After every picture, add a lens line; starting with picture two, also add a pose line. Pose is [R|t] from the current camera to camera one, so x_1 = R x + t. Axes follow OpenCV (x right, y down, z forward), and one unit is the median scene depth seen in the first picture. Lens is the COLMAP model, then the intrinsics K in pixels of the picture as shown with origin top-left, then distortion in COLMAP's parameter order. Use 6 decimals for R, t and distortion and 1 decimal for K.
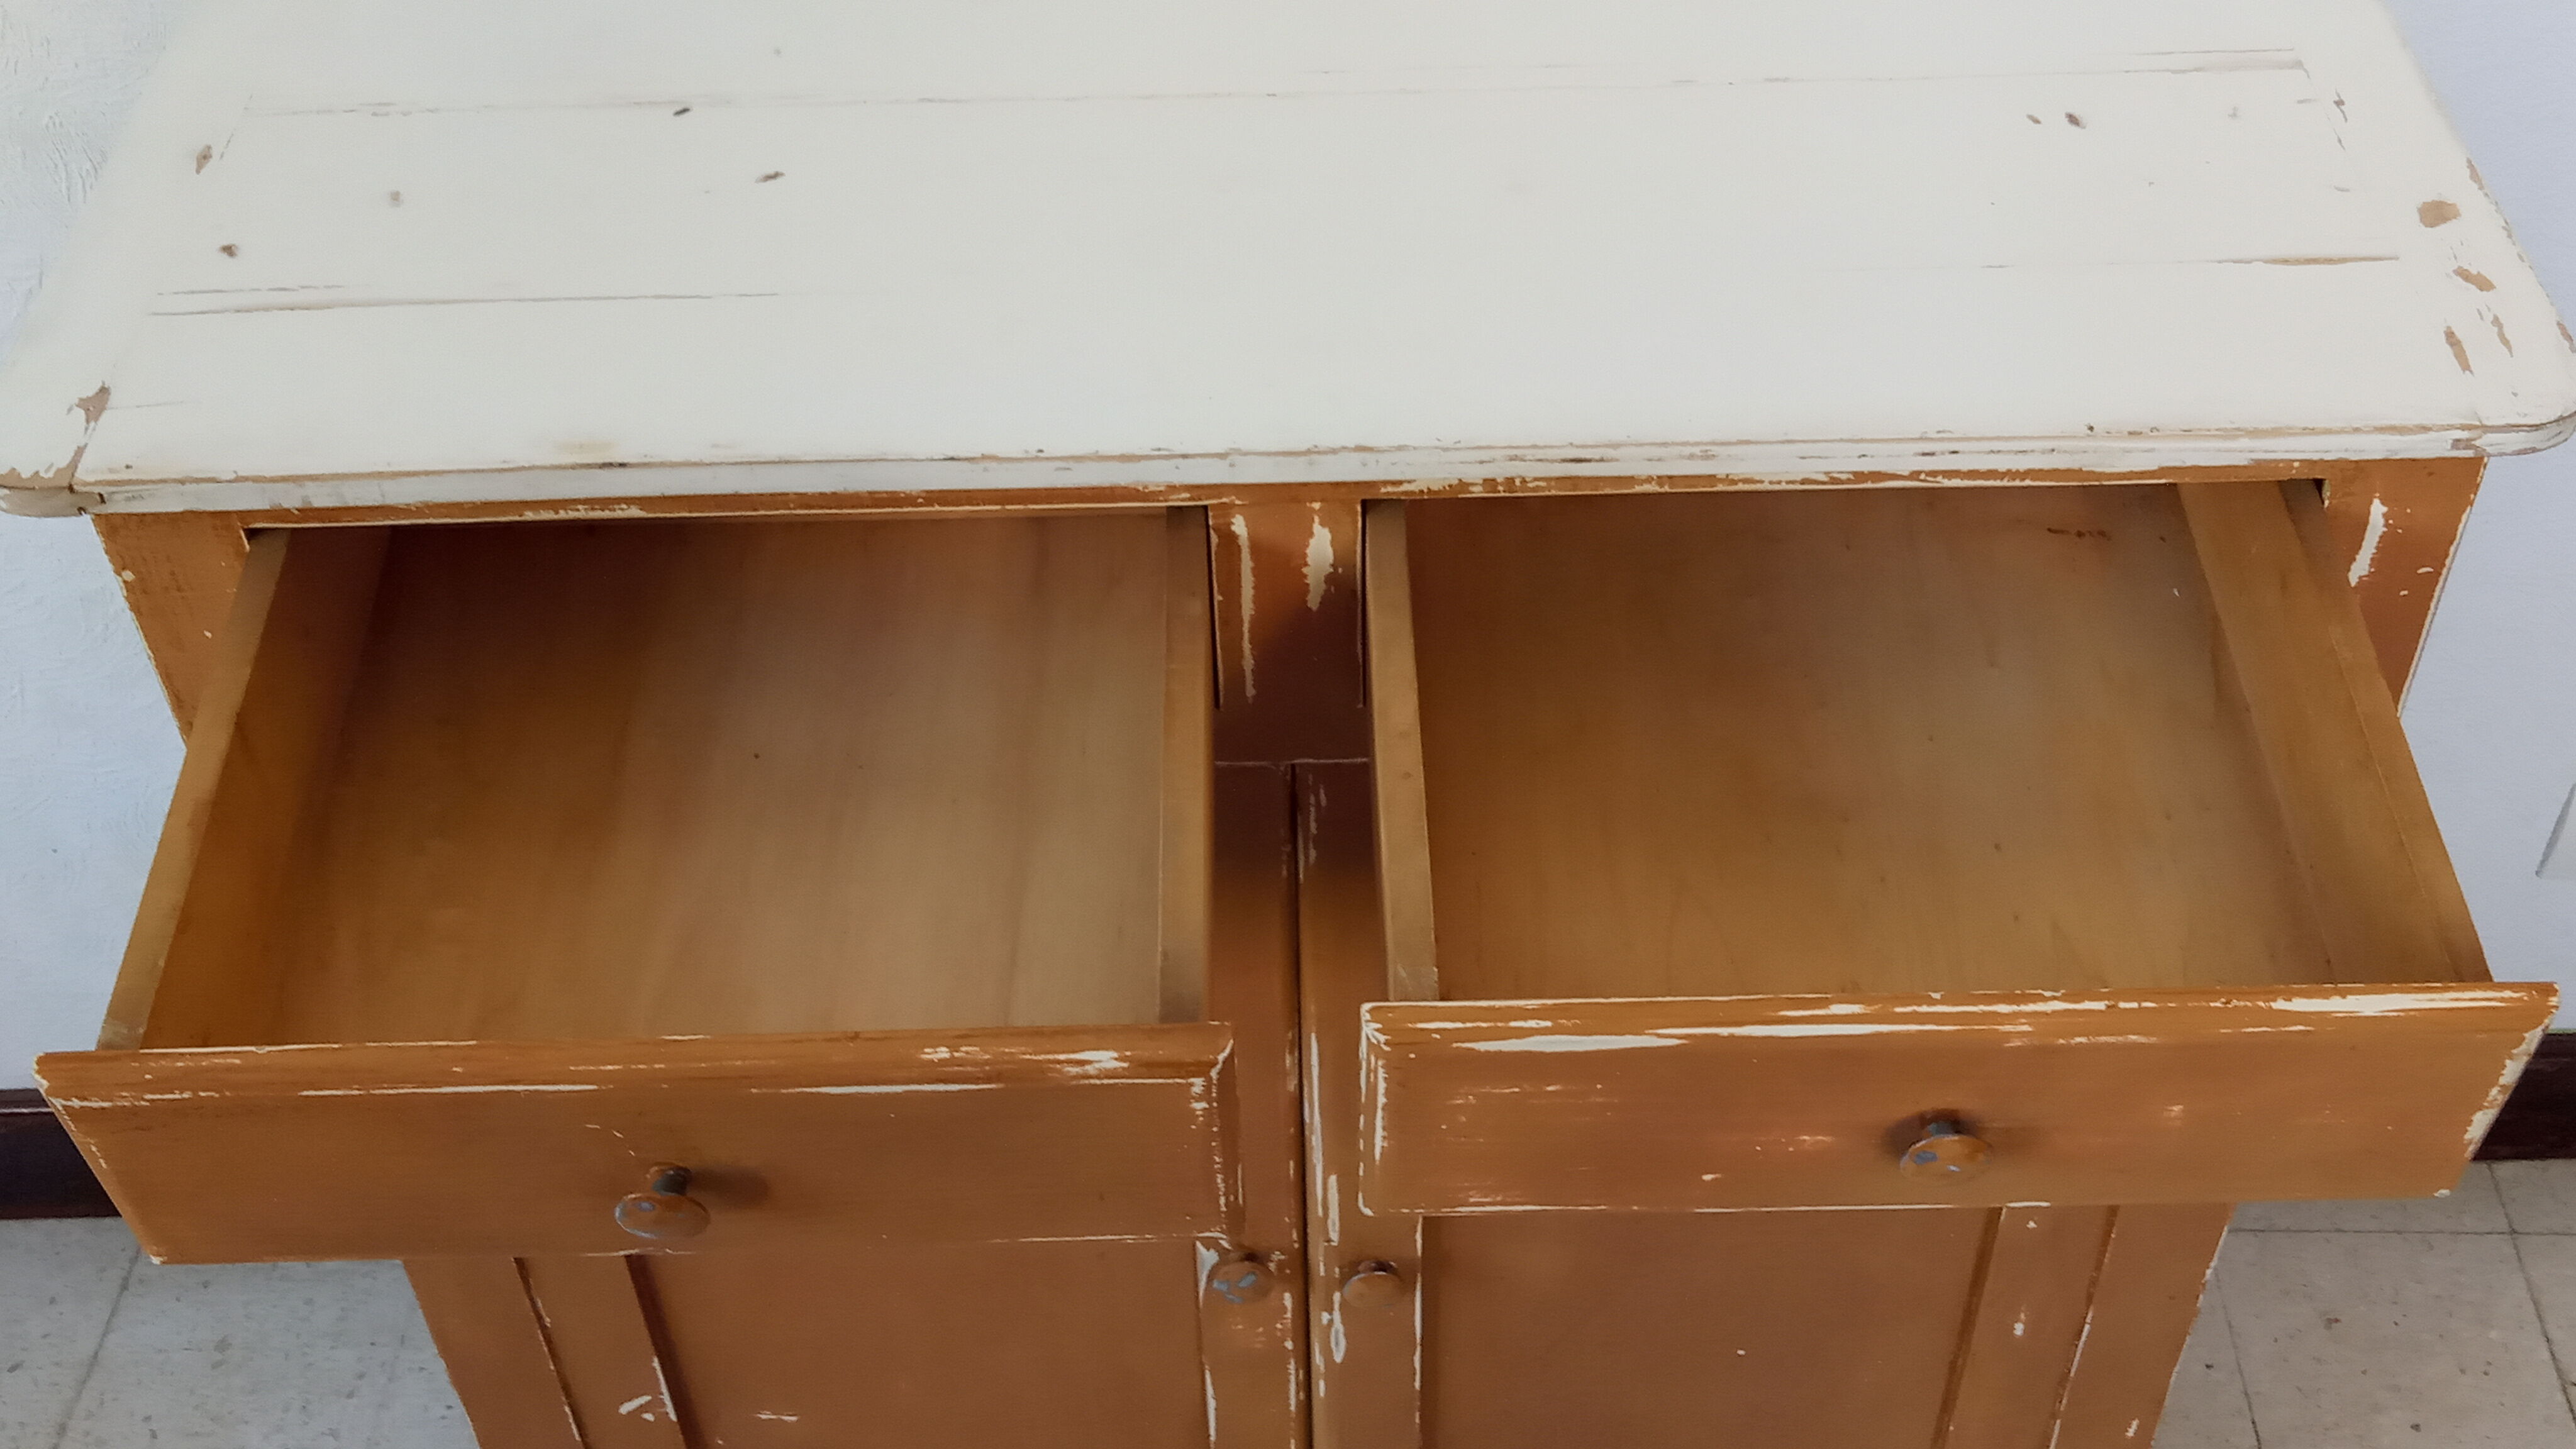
lens RADIAL K [[2834.3, 0, 1284.1], [0, 2834.3, 707.8], [0, 0, 1]] dist [0.039052, -0.052035]
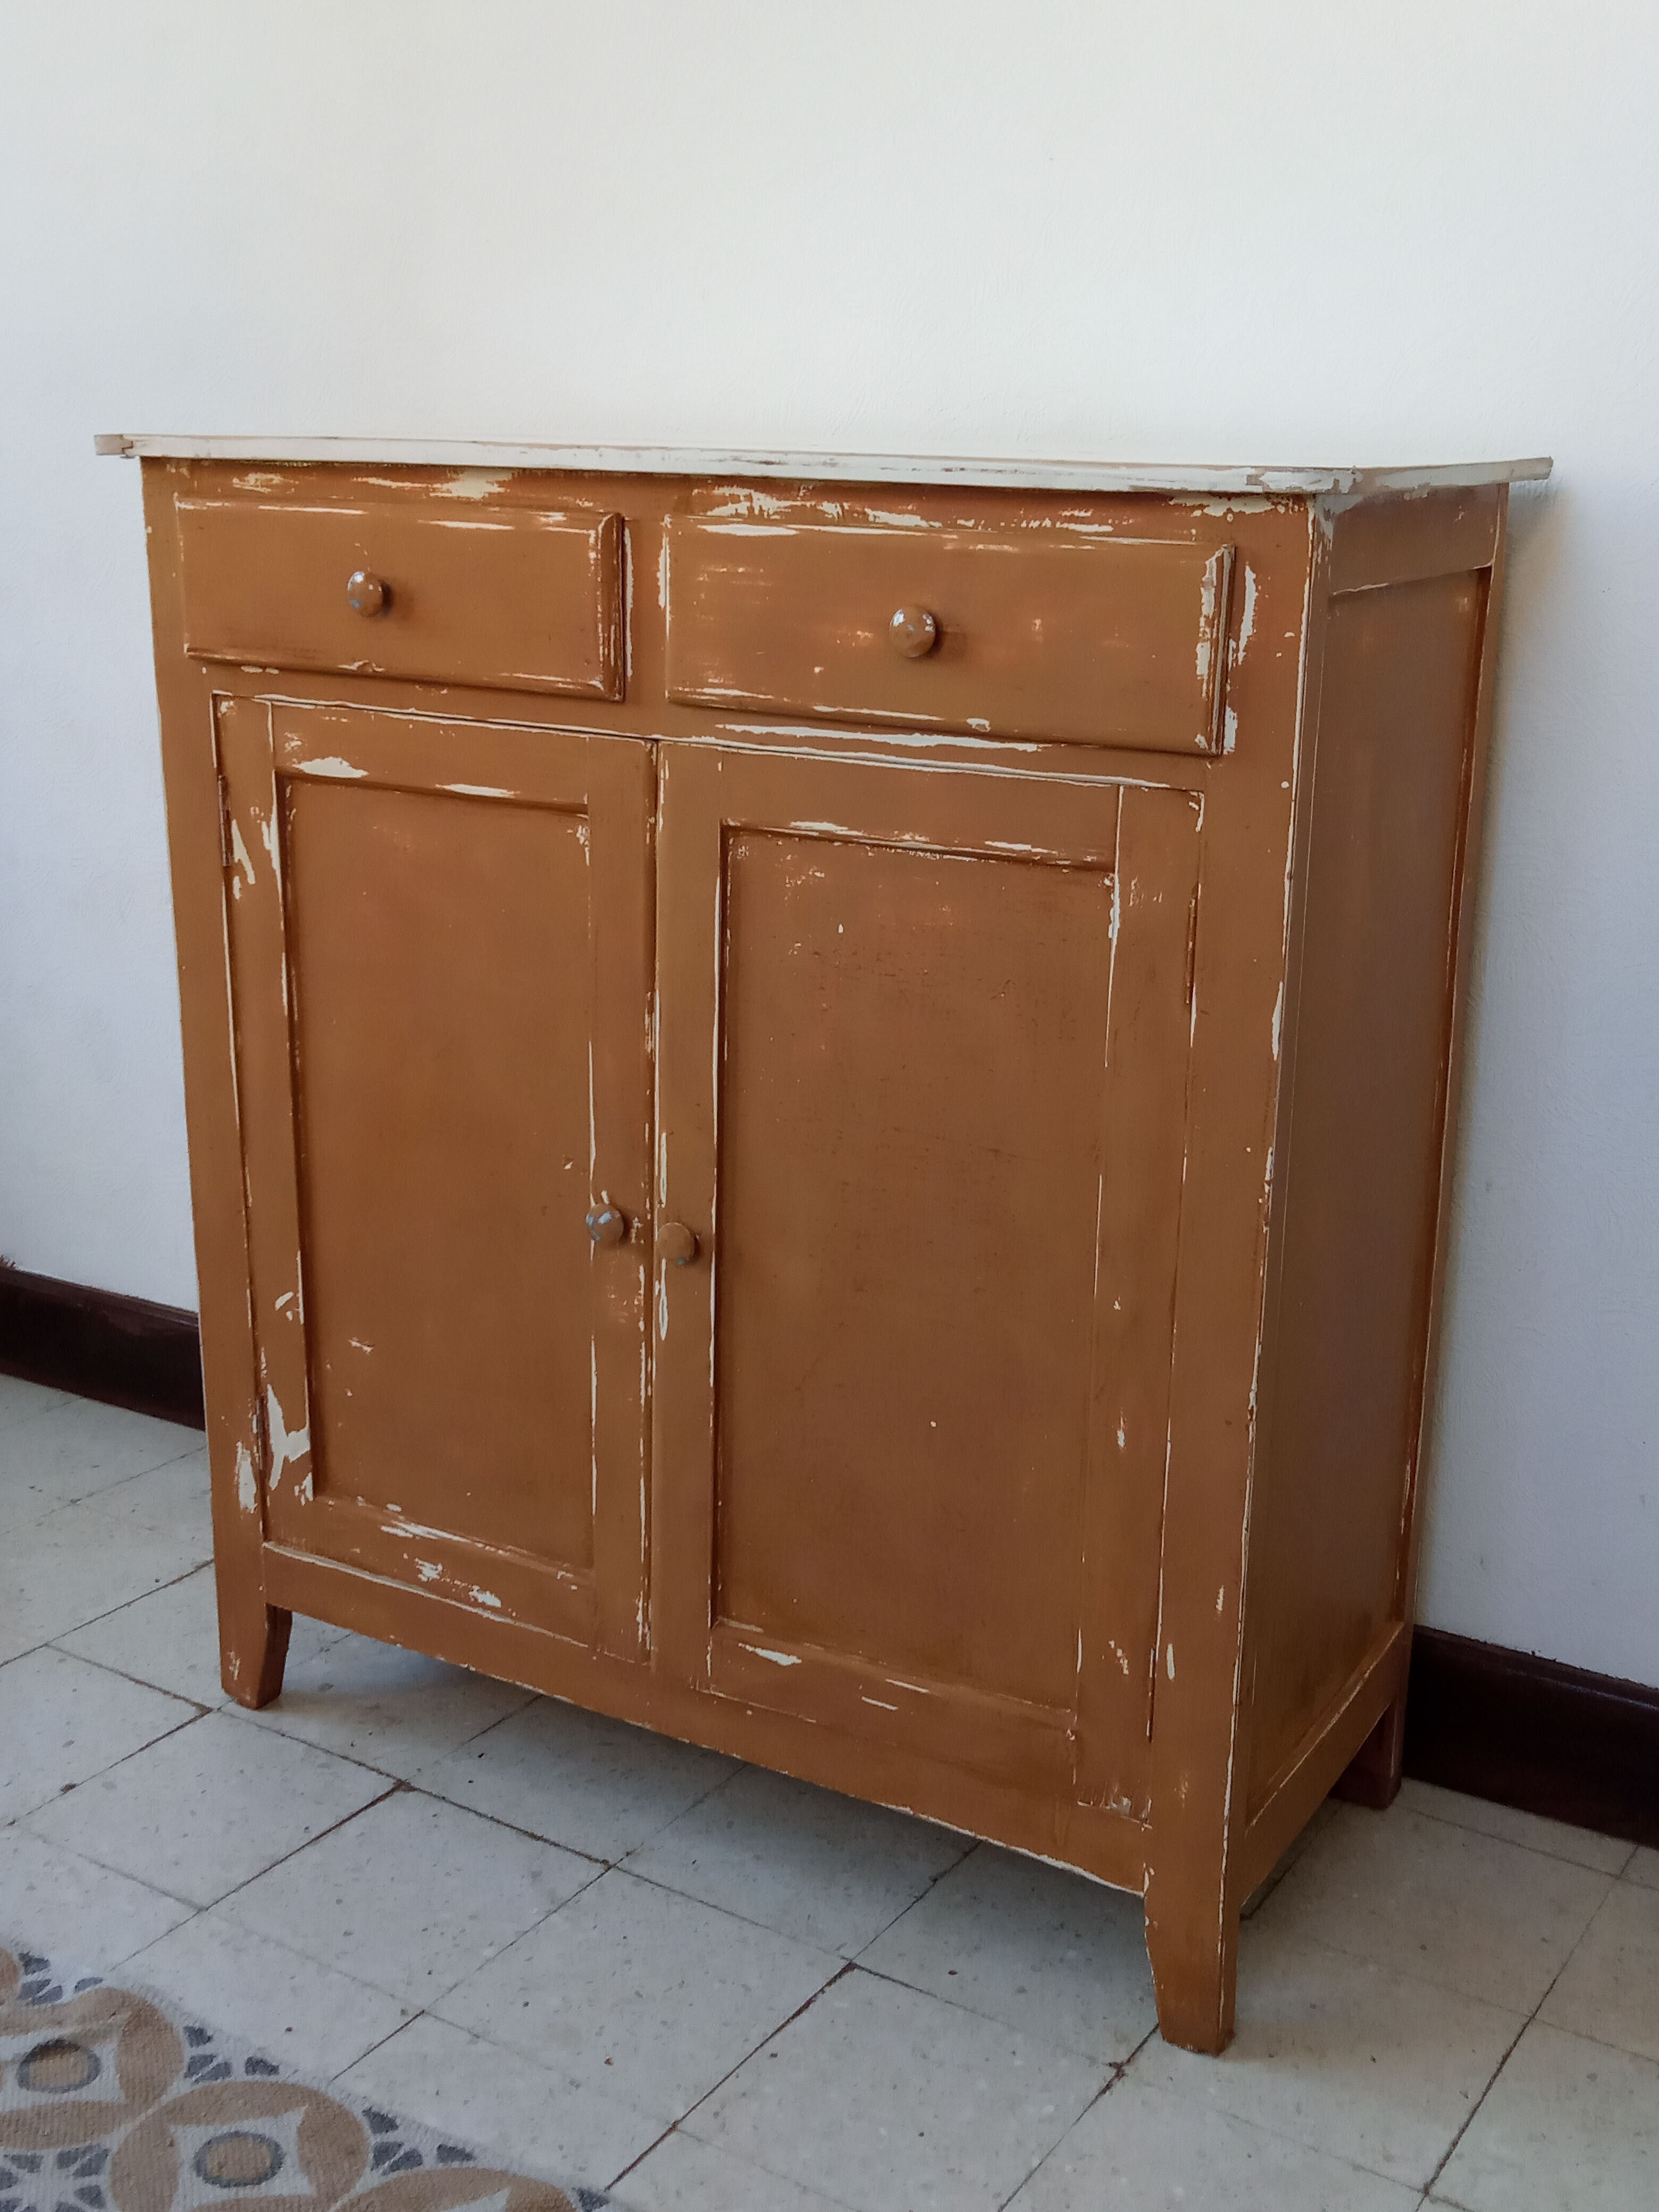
lens RADIAL K [[2429.8, 0, 832.3], [0, 2429.8, 1112.5], [0, 0, 1]] dist [0.084943, -0.209234]
pose [[0.859071, 0.179753, -0.479256, 0.784095], [-0.379634, 0.851788, -0.361020, 0.654051], [0.343330, 0.492084, 0.799986, 0.029820]]
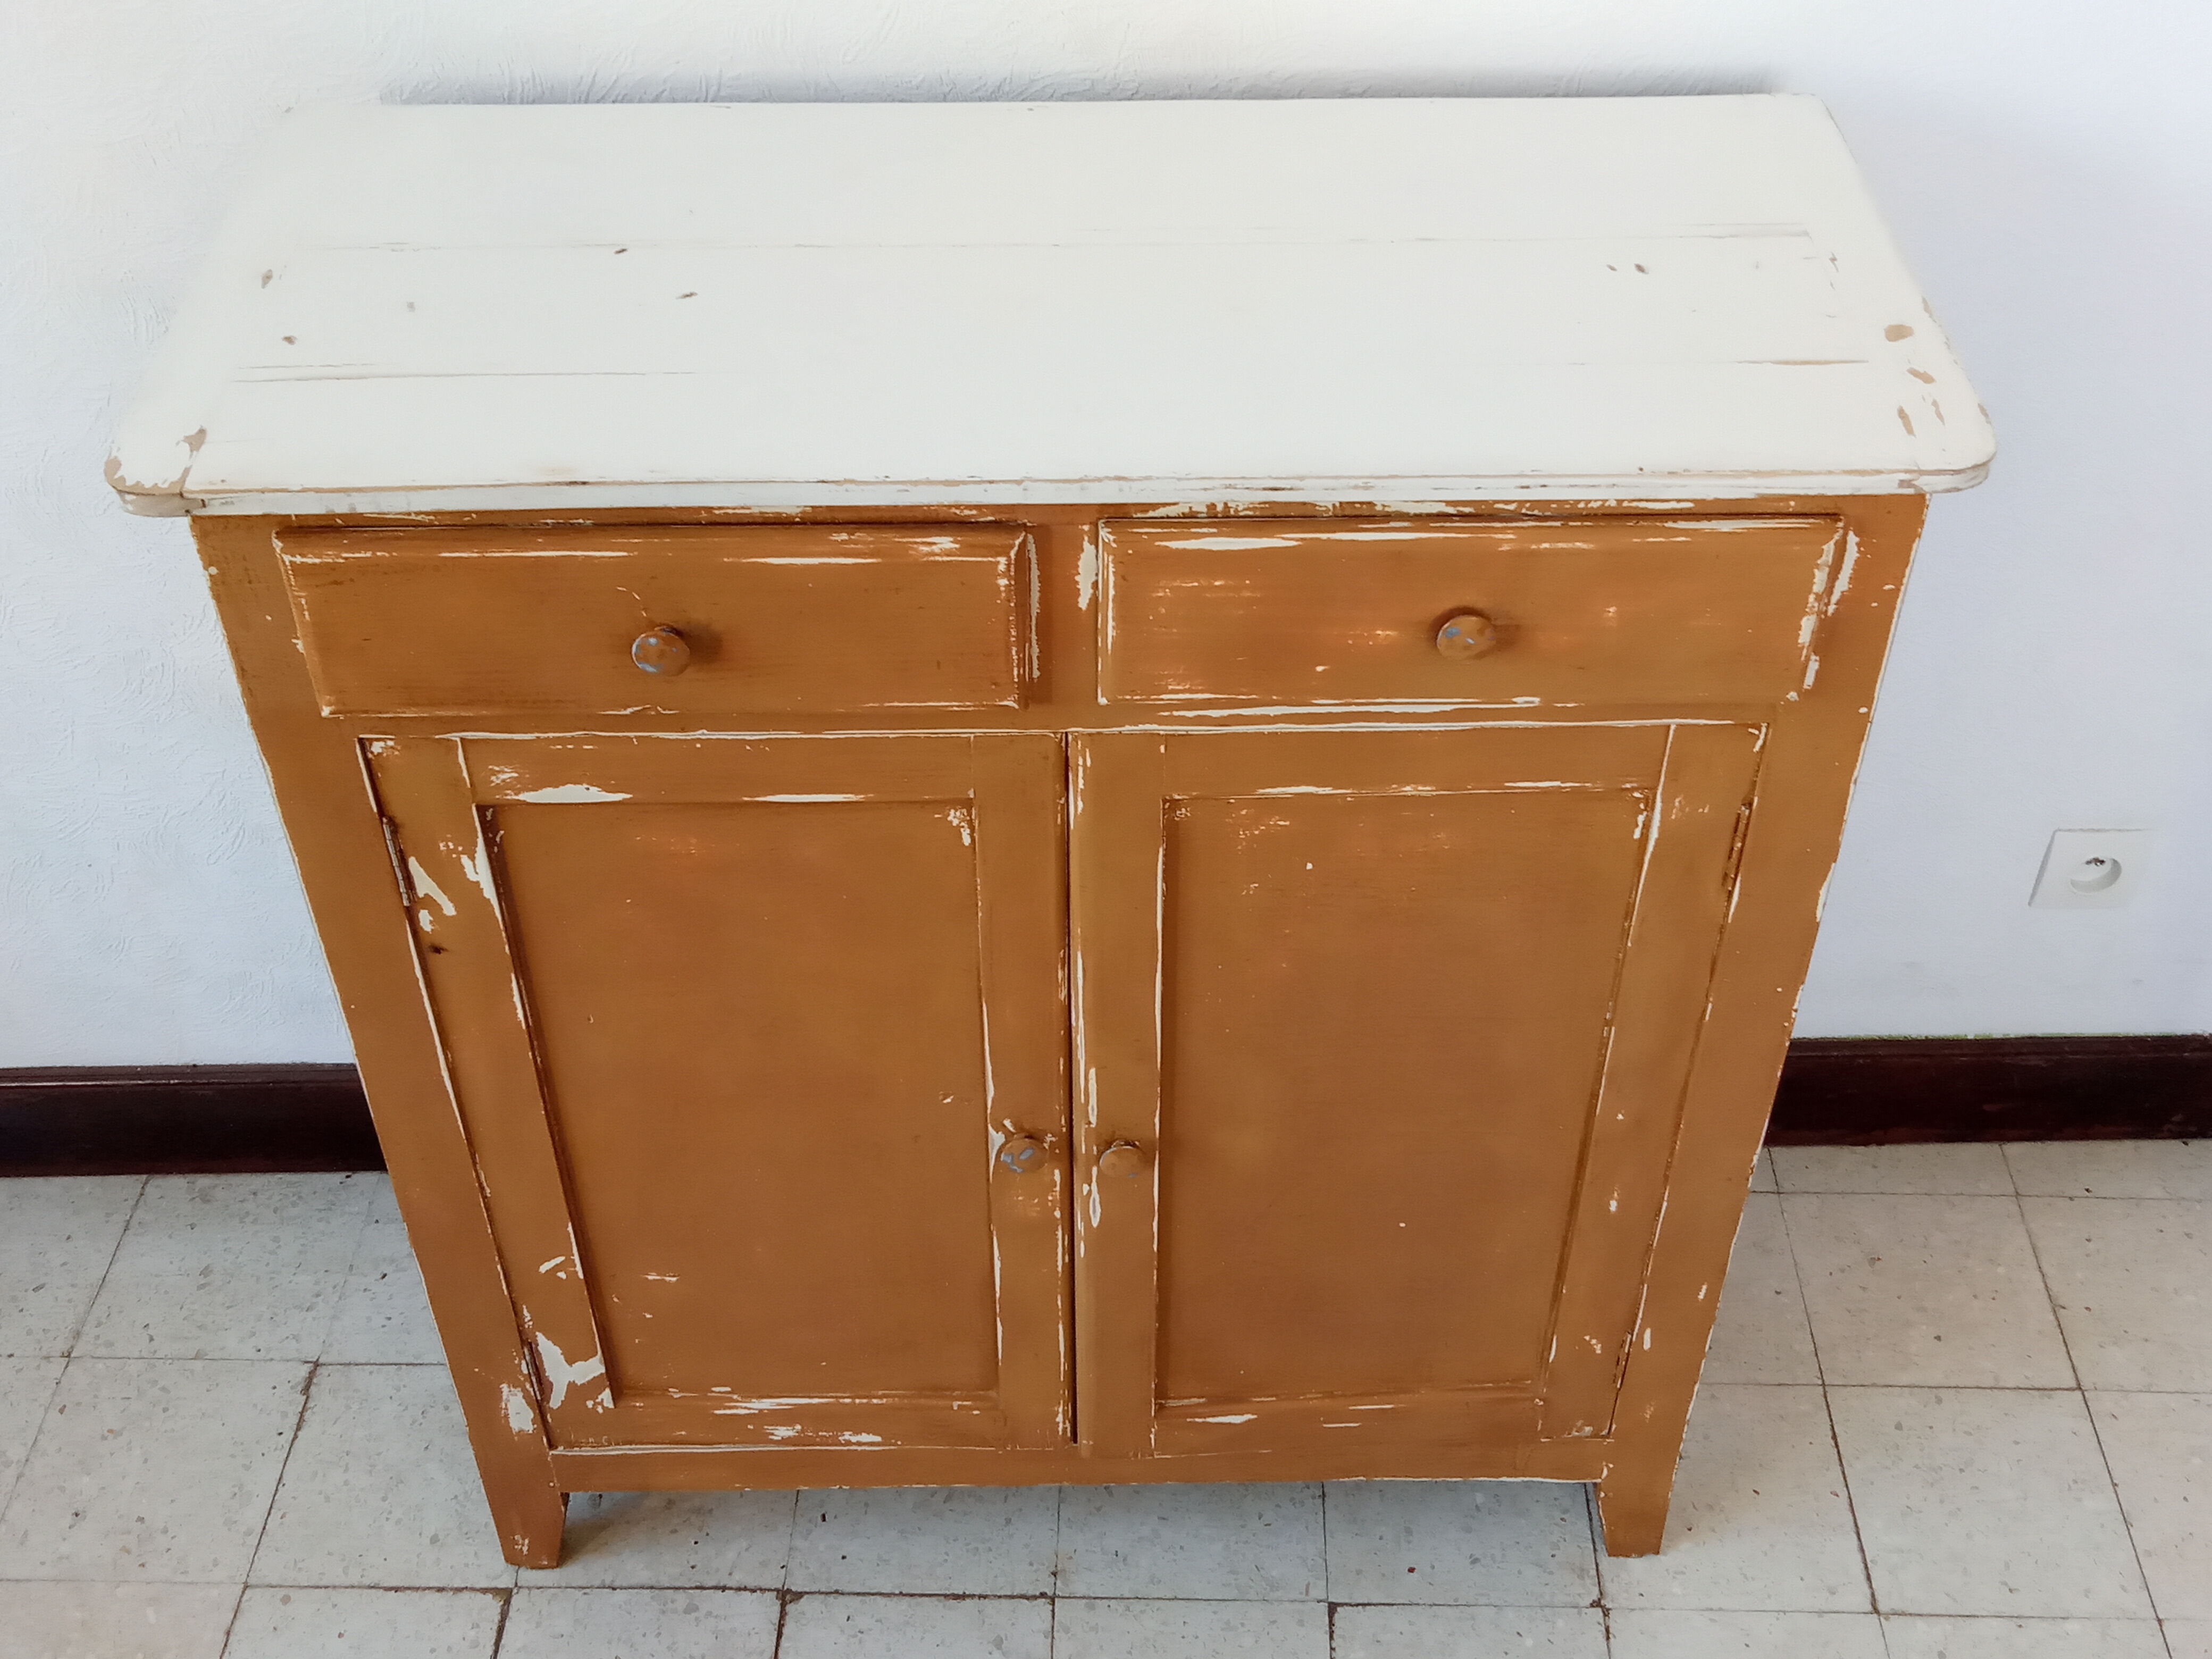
lens RADIAL K [[2429.8, 0, 1096.7], [0, 2429.8, 804.5], [0, 0, 1]] dist [0.084943, -0.209234]
pose [[0.999790, 0.010346, 0.017674, -0.002510], [-0.009581, 0.999035, -0.042869, 0.103055], [-0.018100, 0.042691, 0.998924, -0.159377]]
